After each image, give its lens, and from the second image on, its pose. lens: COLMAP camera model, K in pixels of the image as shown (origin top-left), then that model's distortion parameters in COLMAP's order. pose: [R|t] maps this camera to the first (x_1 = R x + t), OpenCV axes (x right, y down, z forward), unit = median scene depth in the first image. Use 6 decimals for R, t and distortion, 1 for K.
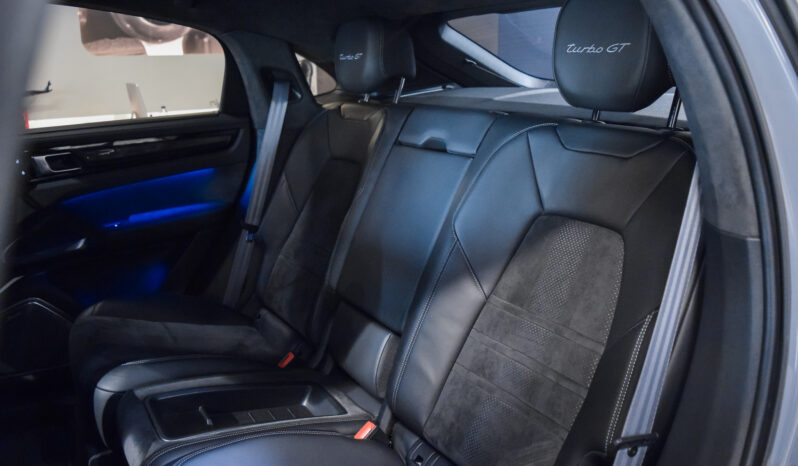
lens RADIAL K [[633.7, 0, 399.3], [0, 633.7, 230.0], [0, 0, 1]] dist [-0.078679, 0.008263]
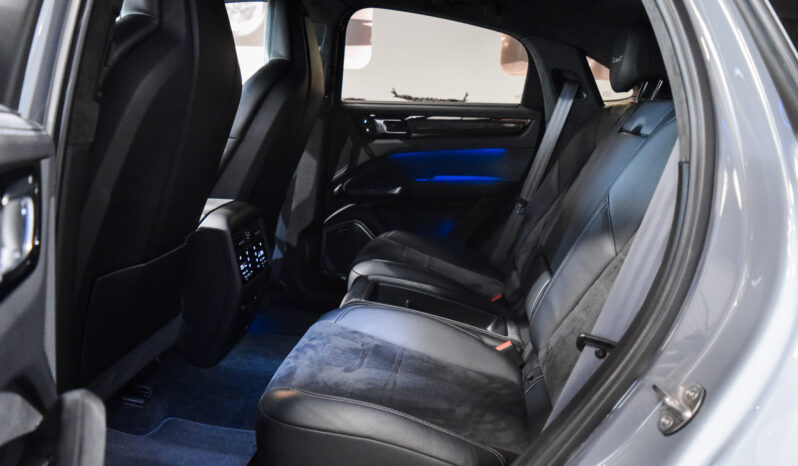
lens RADIAL K [[633.7, 0, 399.7], [0, 633.7, 235.4], [0, 0, 1]] dist [-0.078679, 0.008263]
pose [[0.779277, 0.186449, -0.598301, 0.311312], [-0.216663, 0.976000, 0.021951, 0.082695], [0.588034, 0.112524, 0.800971, -0.079142]]
